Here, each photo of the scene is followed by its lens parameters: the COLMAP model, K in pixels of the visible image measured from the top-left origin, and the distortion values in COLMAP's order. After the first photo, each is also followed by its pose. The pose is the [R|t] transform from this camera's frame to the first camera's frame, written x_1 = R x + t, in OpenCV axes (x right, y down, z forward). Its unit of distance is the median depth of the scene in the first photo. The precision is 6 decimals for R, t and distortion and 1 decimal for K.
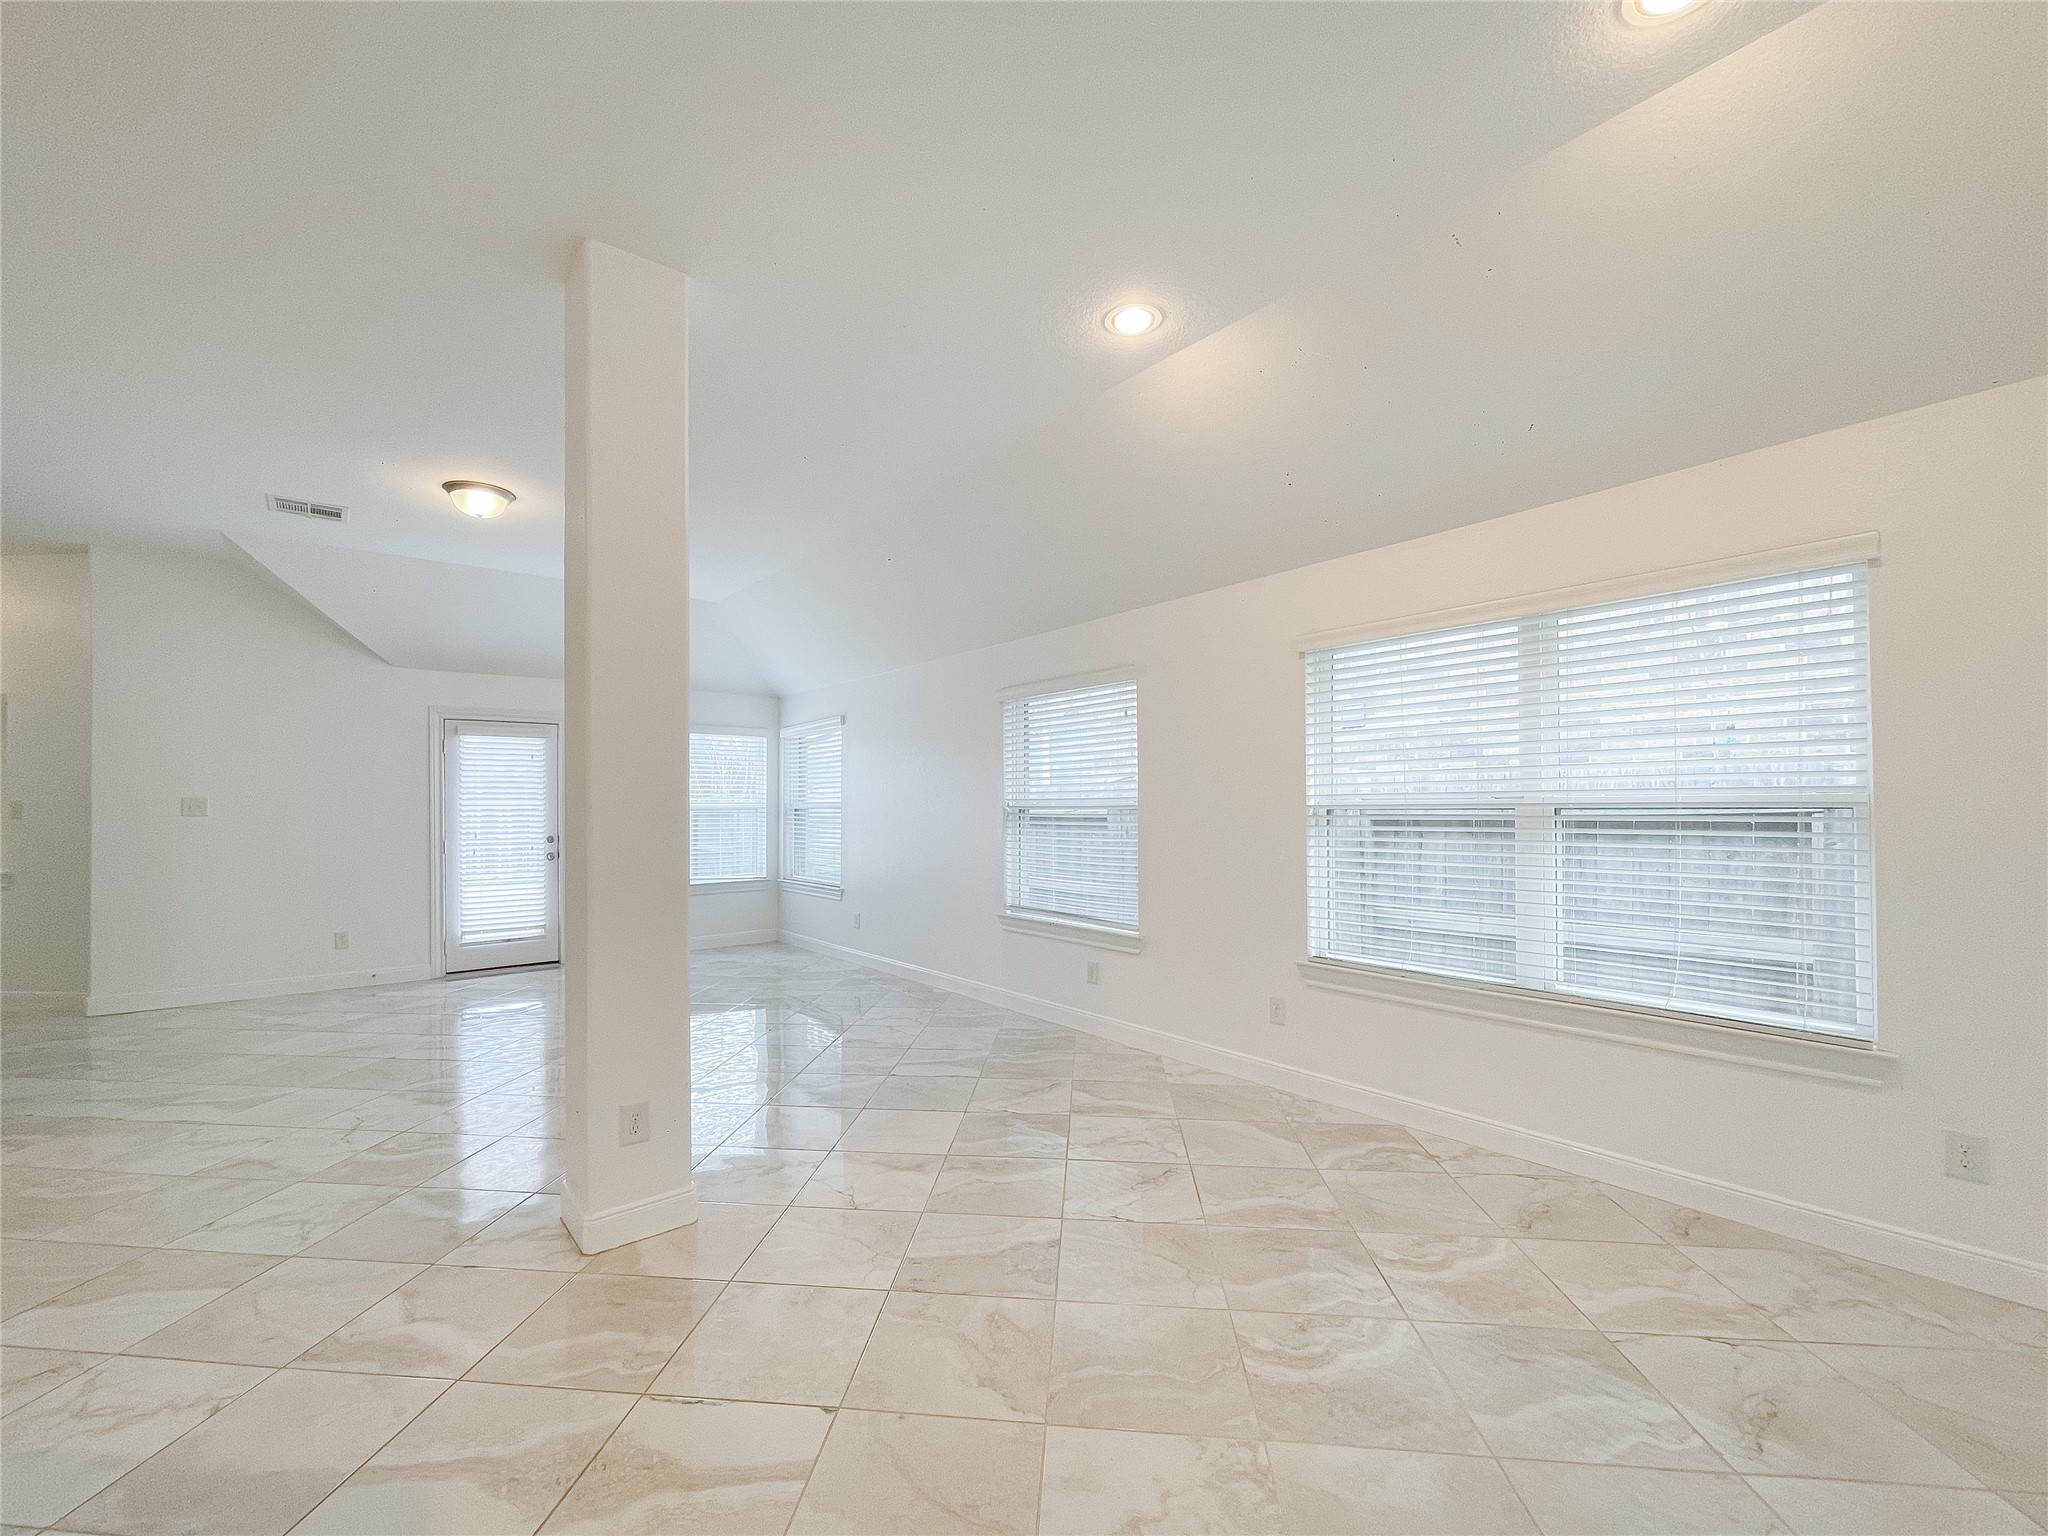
lens RADIAL K [[847.0, 0, 1017.4], [0, 847.0, 772.9], [0, 0, 1]] dist [0.000280, -0.000158]
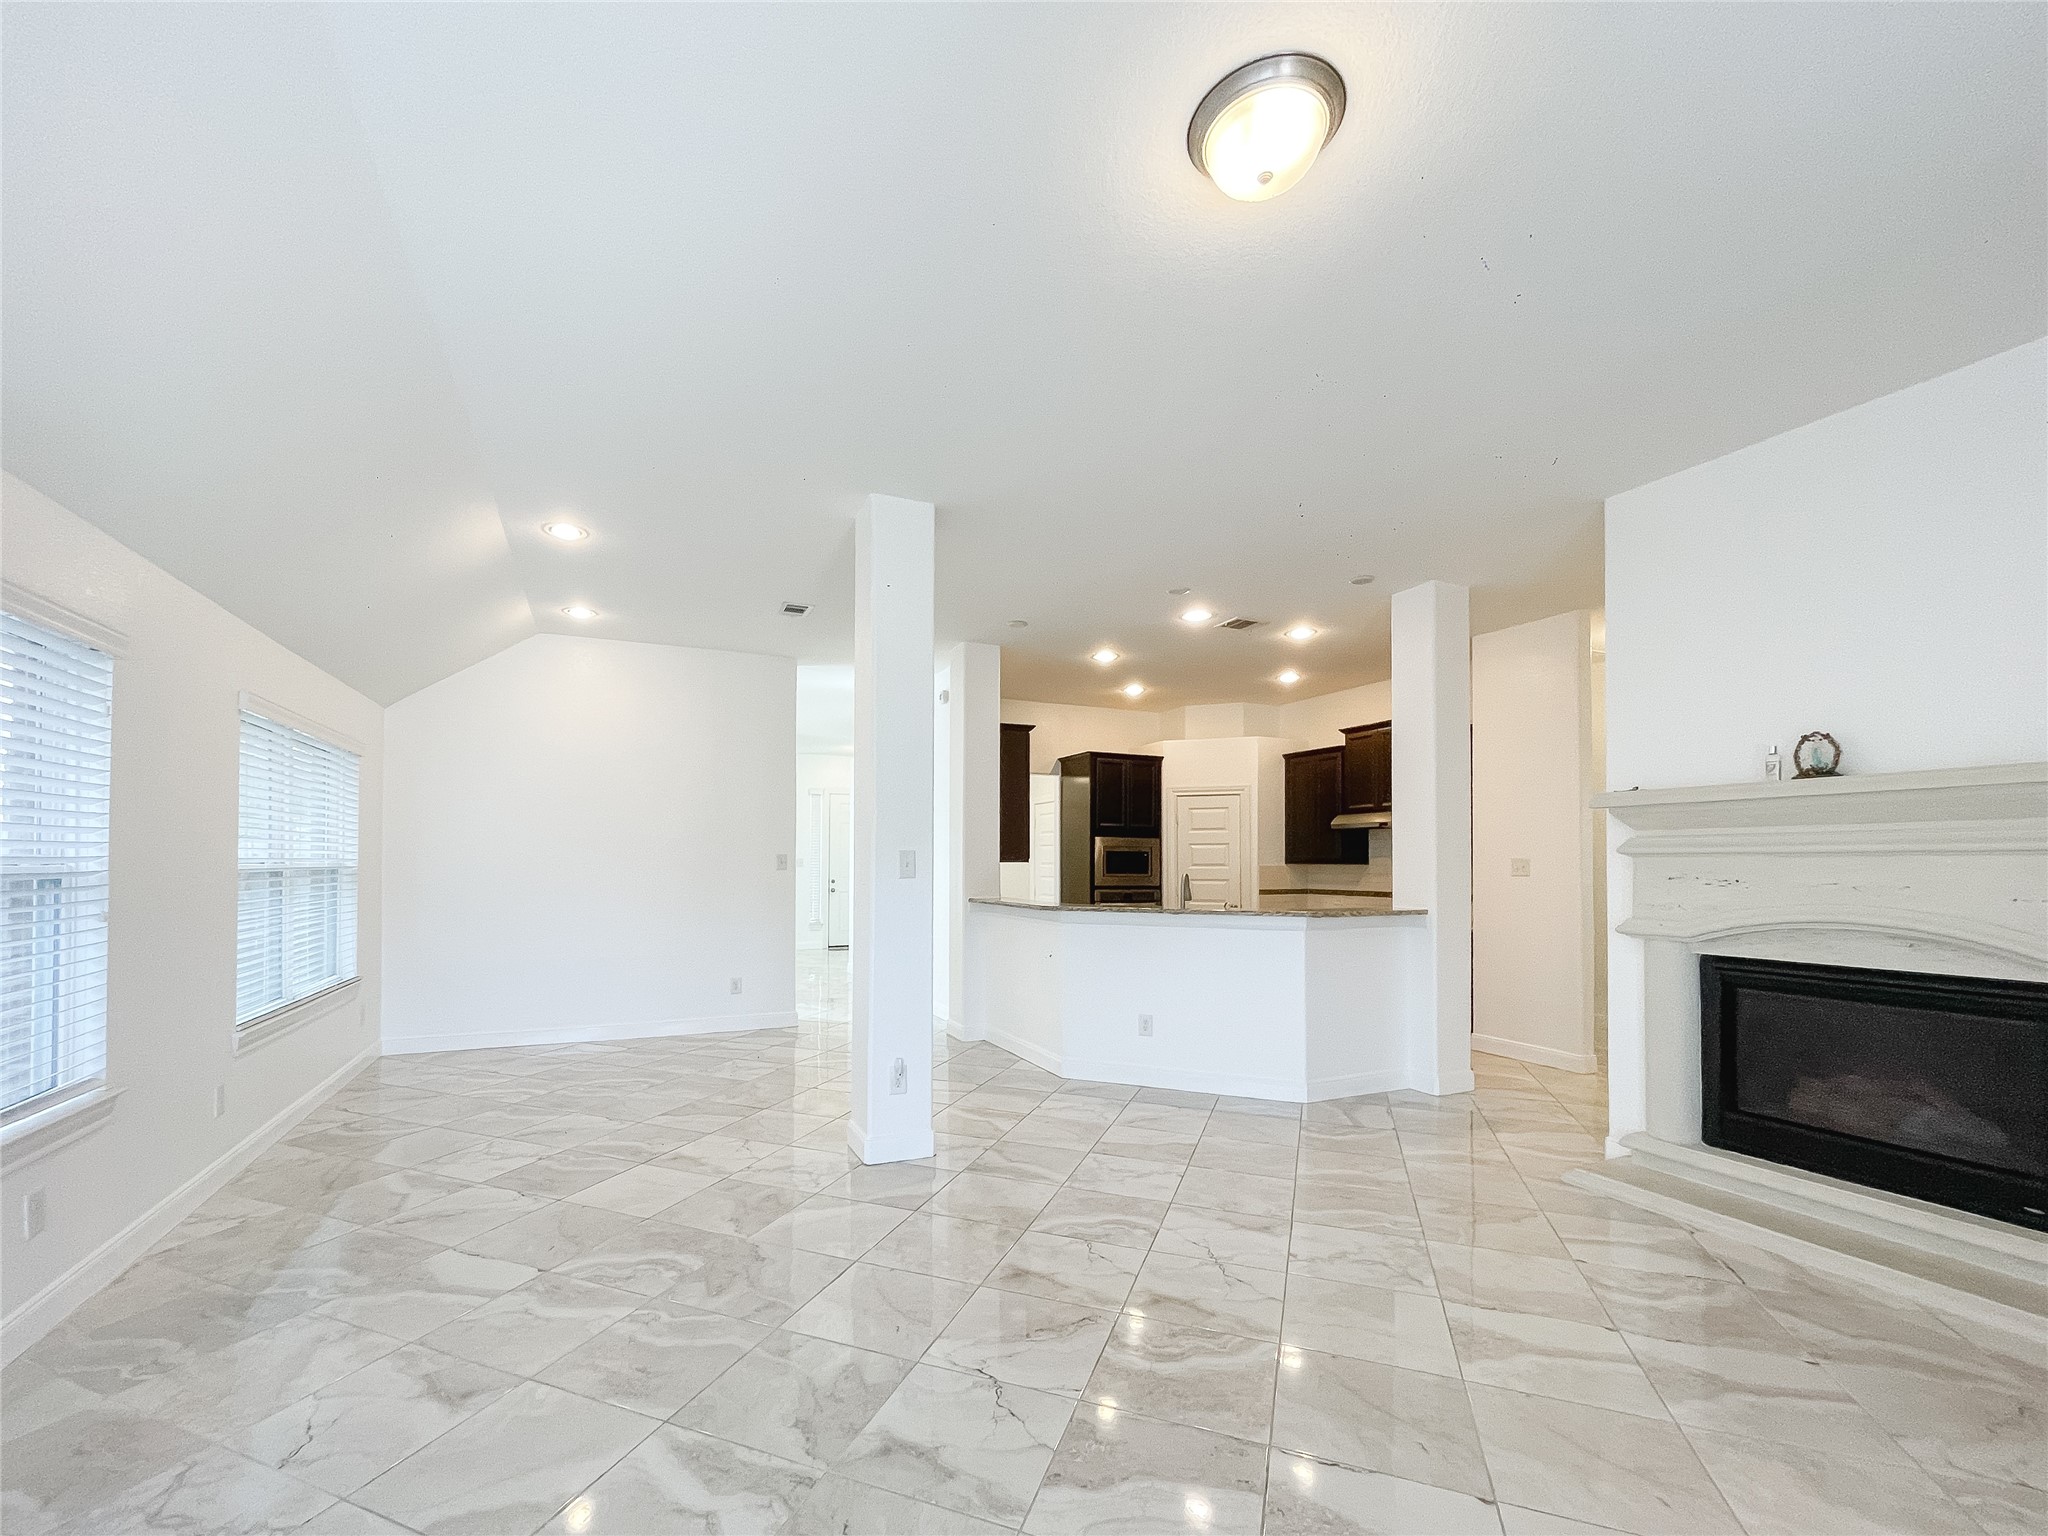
lens RADIAL K [[847.0, 0, 1017.4], [0, 847.0, 772.9], [0, 0, 1]] dist [0.000280, -0.000158]
pose [[-0.969446, 0.031627, 0.243257, -0.830785], [-0.003482, 0.989779, -0.142567, 0.074427], [-0.245279, -0.139058, -0.959427, 1.938855]]
